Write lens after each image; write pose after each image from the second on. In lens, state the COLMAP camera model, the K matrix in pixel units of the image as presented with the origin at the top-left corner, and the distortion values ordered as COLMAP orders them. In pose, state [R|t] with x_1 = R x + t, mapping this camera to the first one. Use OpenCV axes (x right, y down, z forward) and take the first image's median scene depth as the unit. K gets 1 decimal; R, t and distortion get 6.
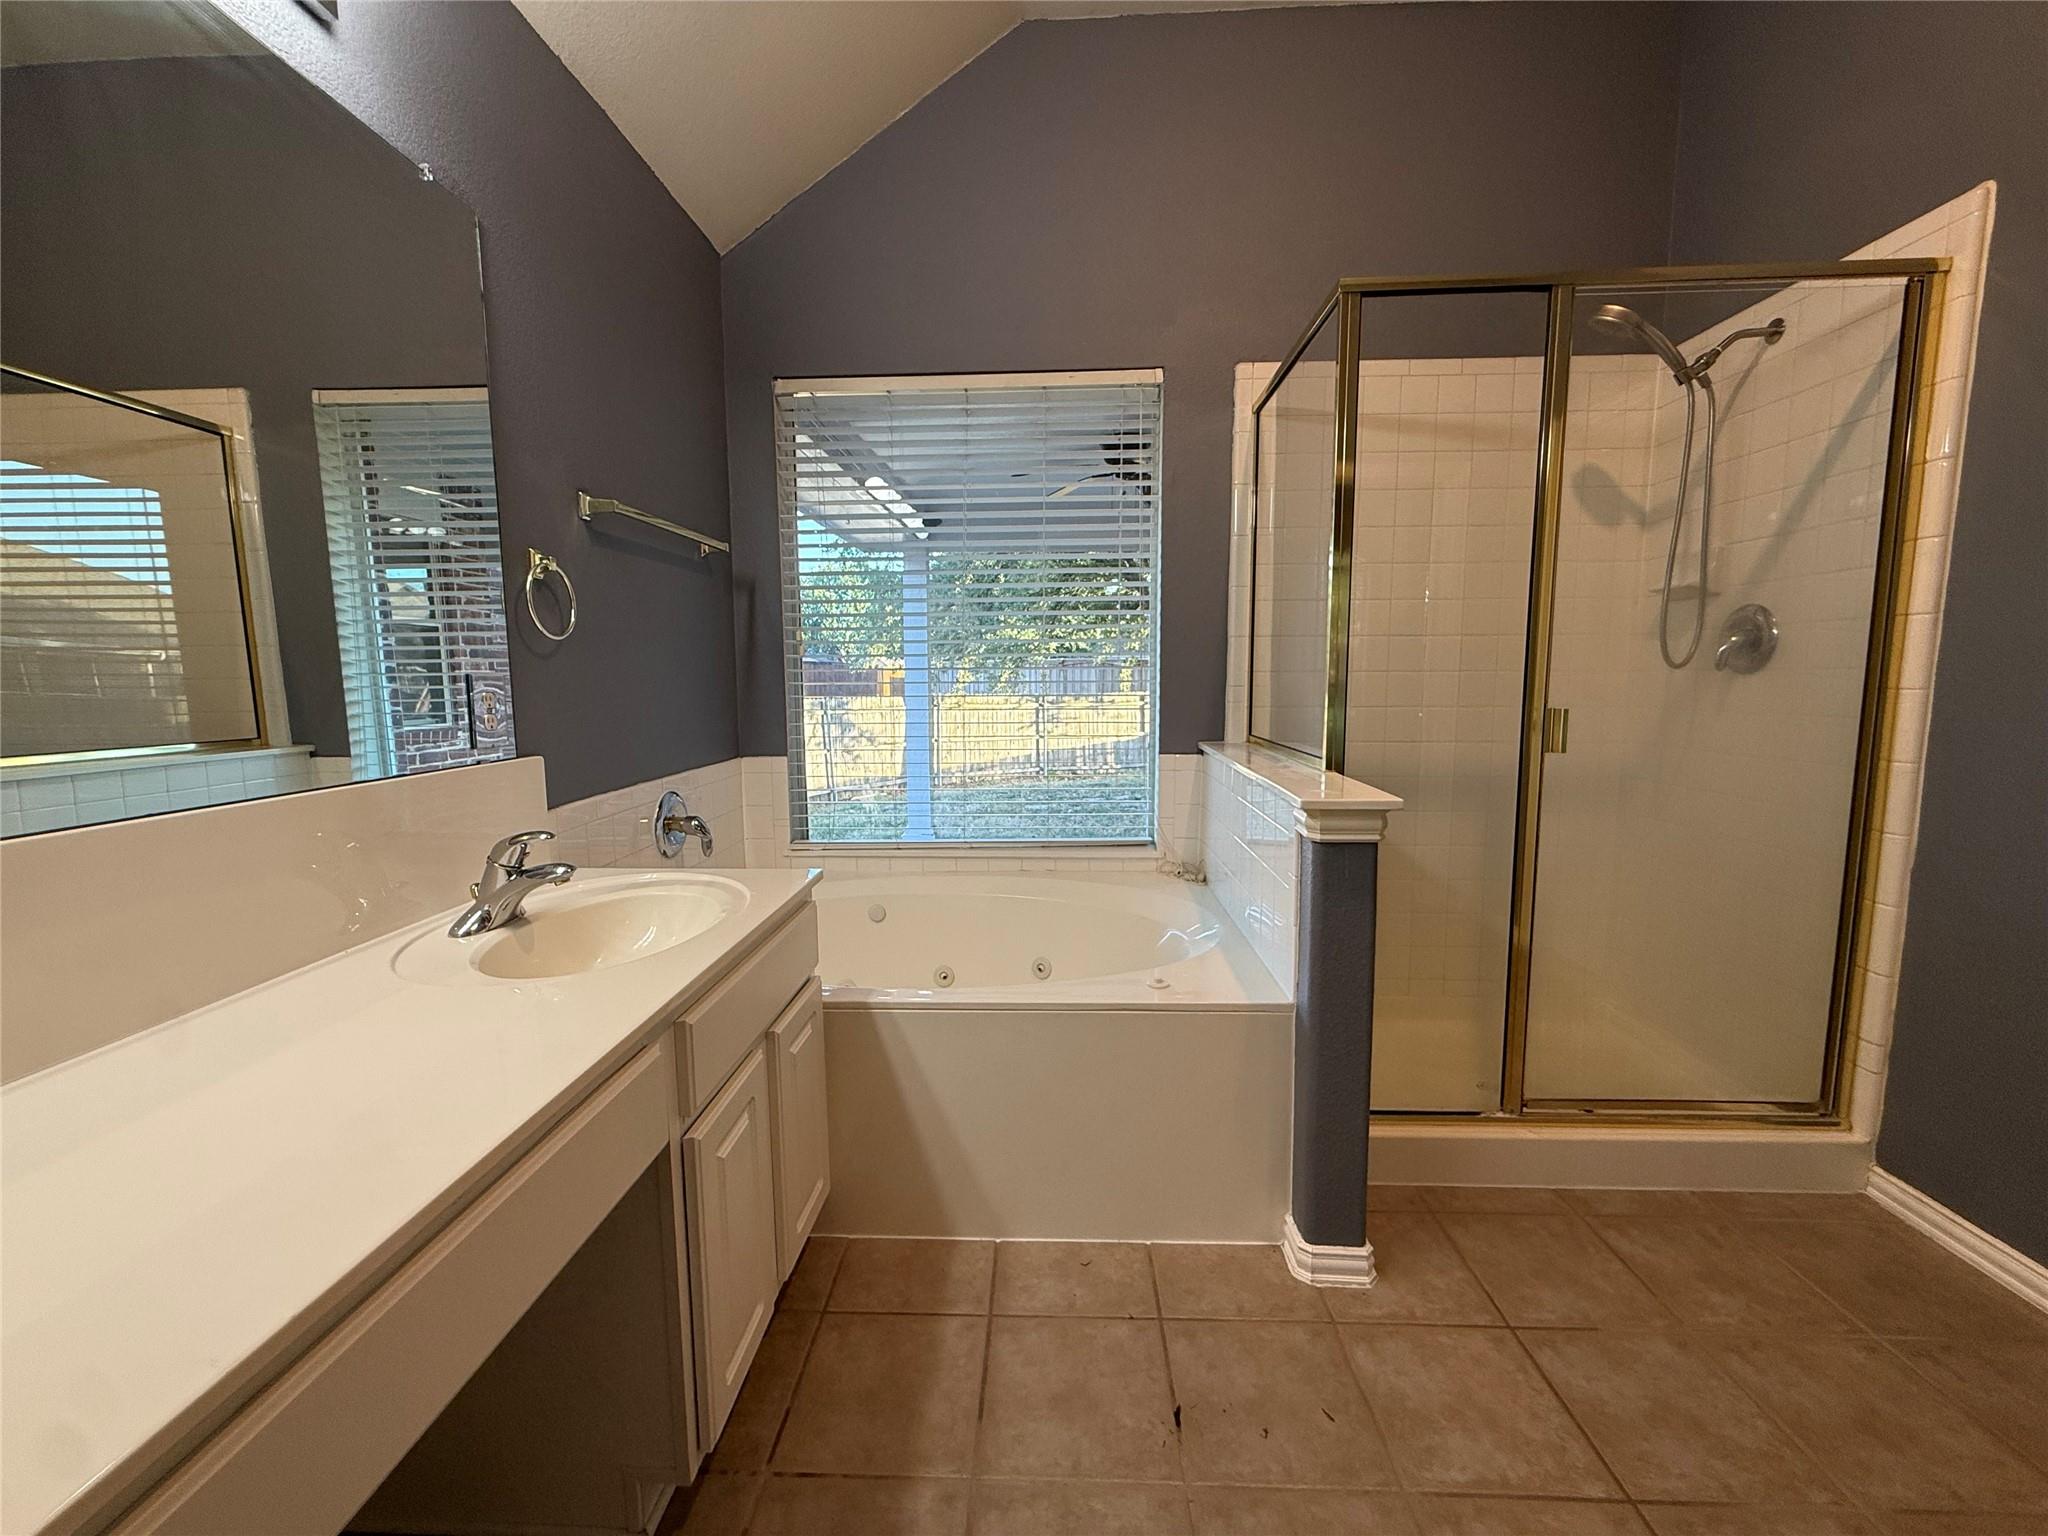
lens RADIAL K [[828.5, 0, 1026.6], [0, 828.5, 766.8], [0, 0, 1]] dist [0.001230, 0.000022]
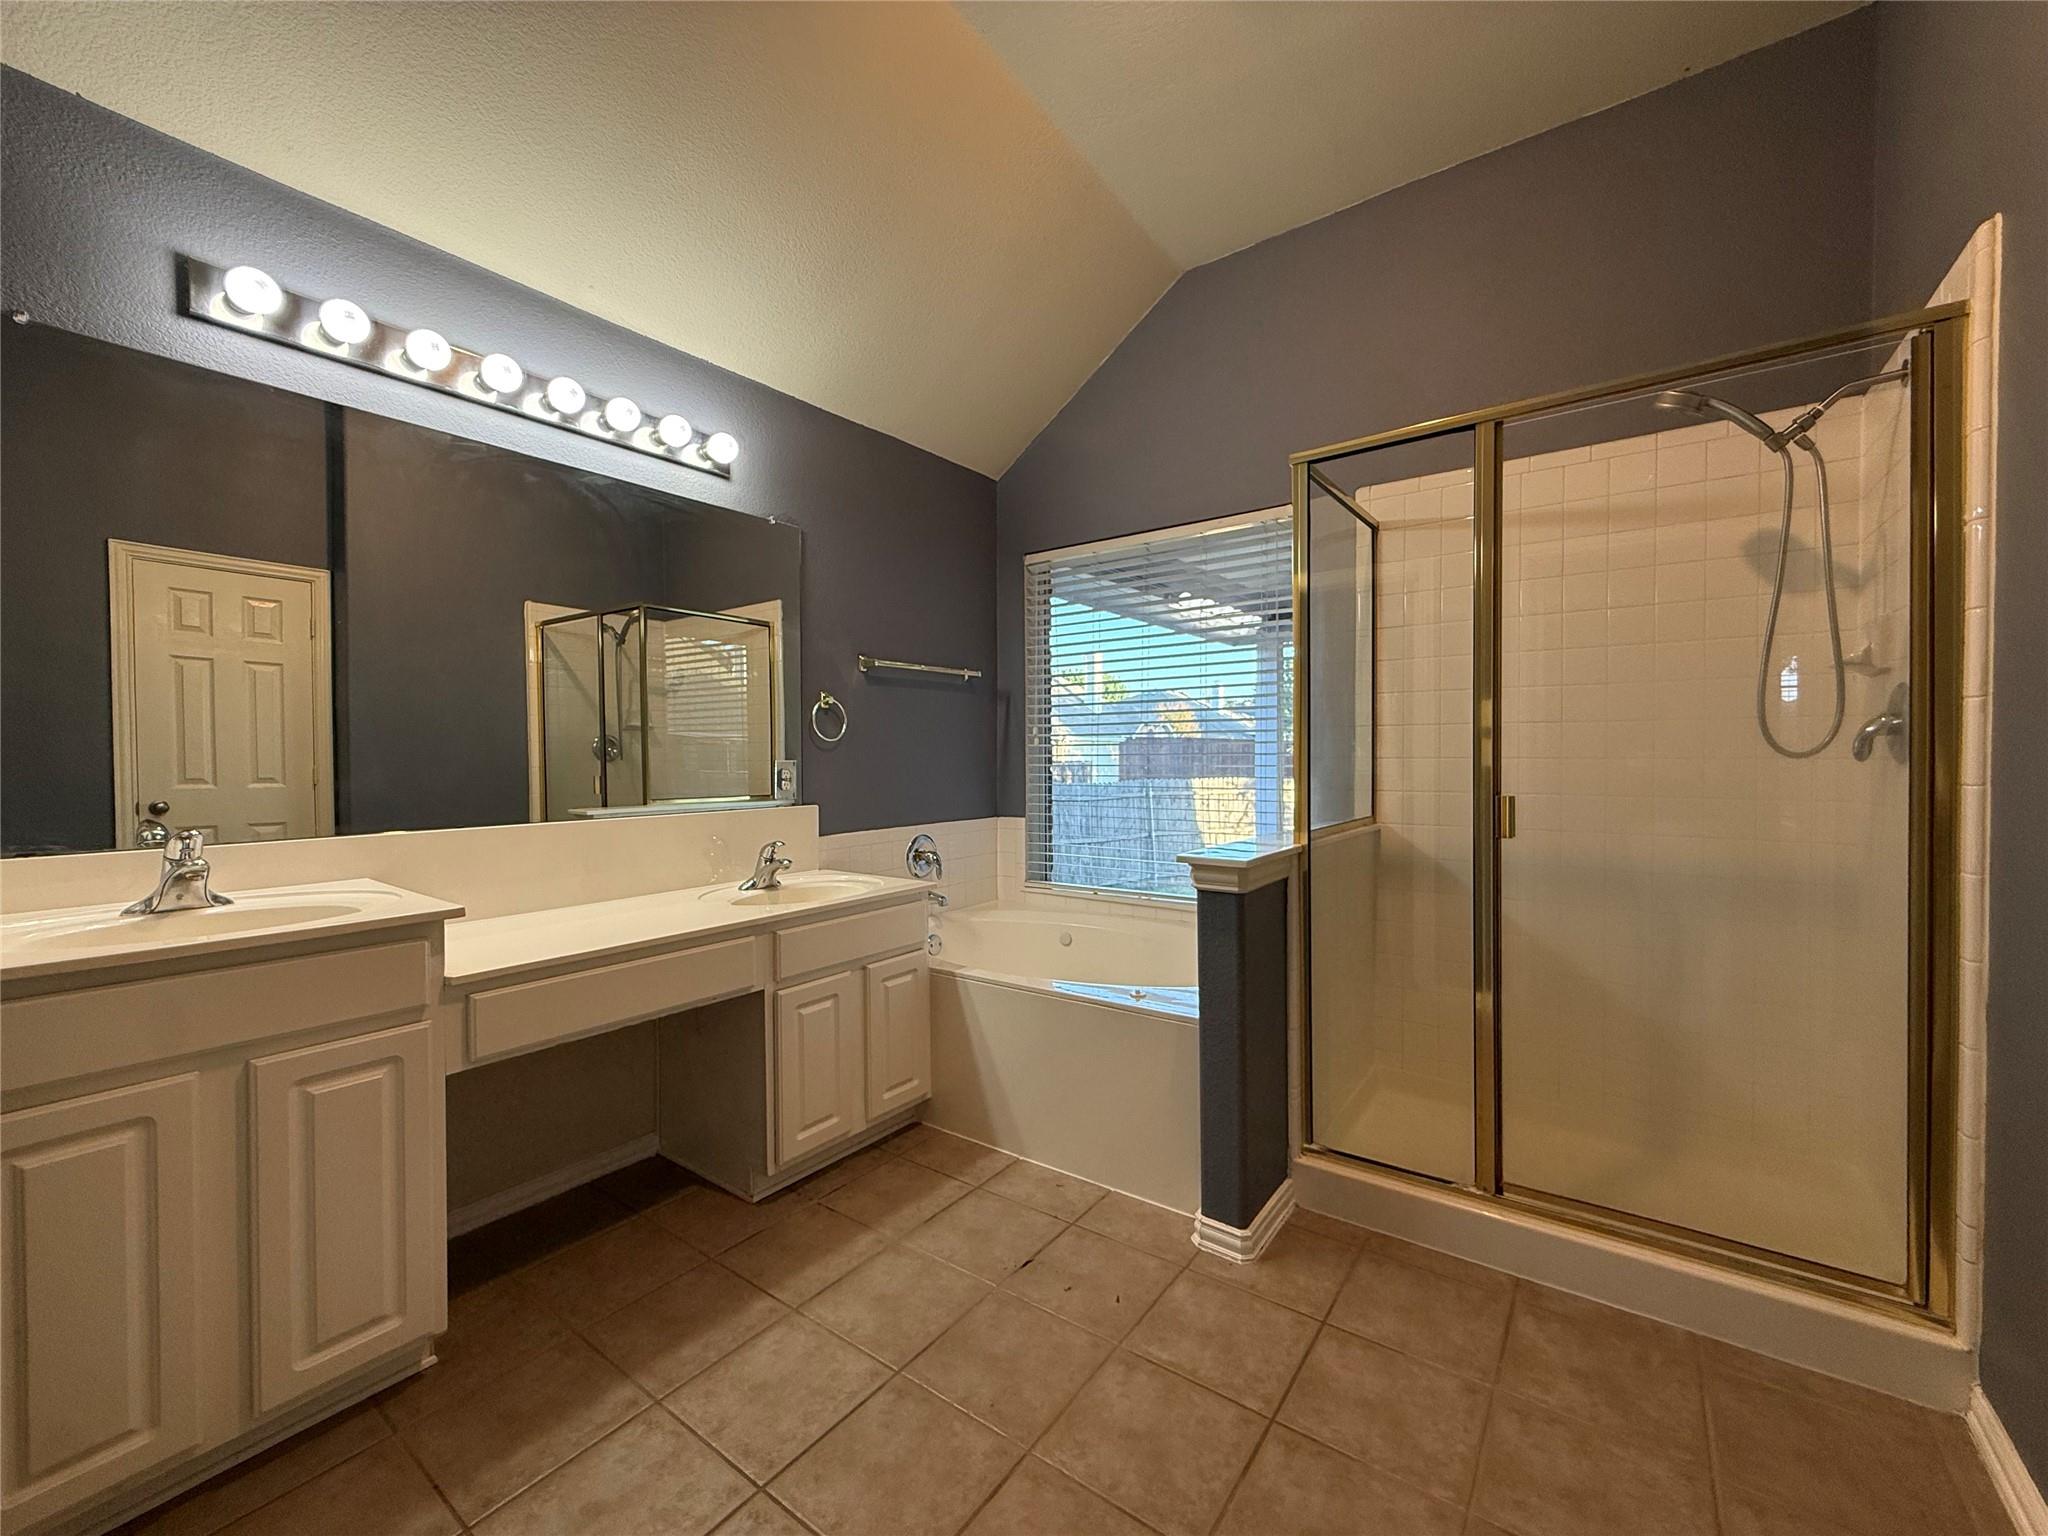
lens RADIAL K [[828.5, 0, 1015.6], [0, 828.5, 766.2], [0, 0, 1]] dist [0.001230, 0.000022]
pose [[0.825939, 0.009543, -0.563678, 0.766262], [-0.063683, 0.995036, -0.076466, 0.013300], [0.560151, 0.099053, 0.822447, -0.244050]]
